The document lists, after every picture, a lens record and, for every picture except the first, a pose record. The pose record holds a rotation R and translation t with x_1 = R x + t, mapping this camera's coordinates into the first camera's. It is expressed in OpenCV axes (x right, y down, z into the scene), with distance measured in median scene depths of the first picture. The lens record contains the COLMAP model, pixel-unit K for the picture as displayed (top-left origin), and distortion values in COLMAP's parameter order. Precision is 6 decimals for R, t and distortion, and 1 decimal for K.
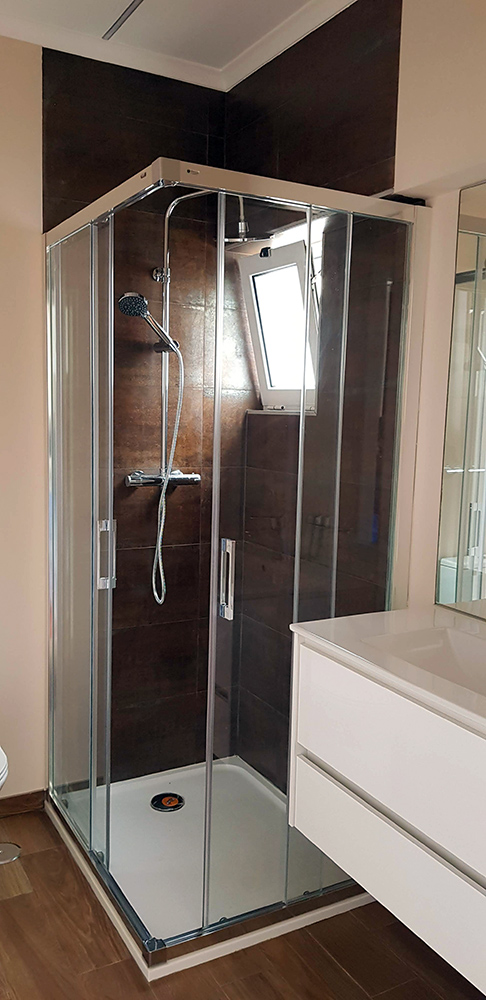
lens RADIAL K [[776.8, 0, 261.8], [0, 776.8, 506.8], [0, 0, 1]] dist [0.101423, -0.180052]
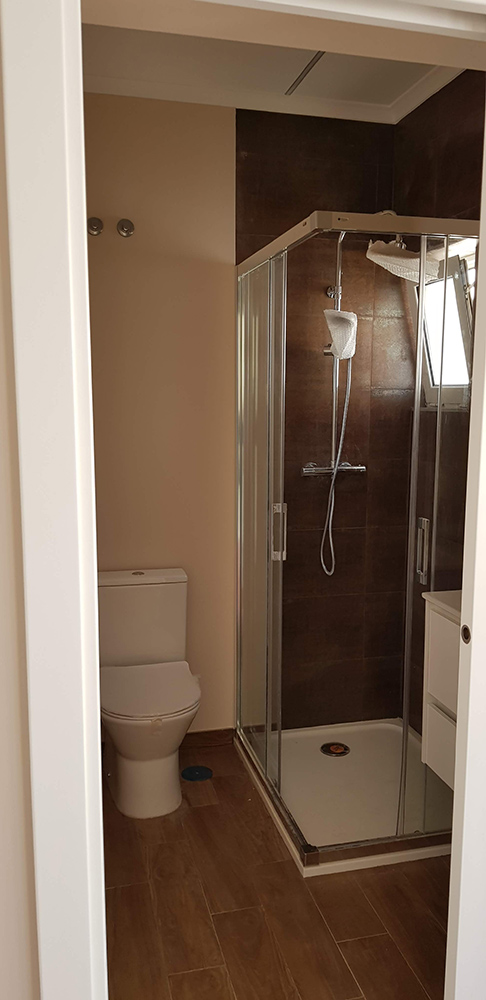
lens RADIAL K [[776.8, 0, 261.8], [0, 776.8, 506.8], [0, 0, 1]] dist [0.101423, -0.180052]
pose [[0.964832, 0.013965, -0.262495, 0.075613], [-0.011348, 0.999870, 0.011486, 0.007218], [0.262621, -0.008103, 0.964865, -0.140319]]
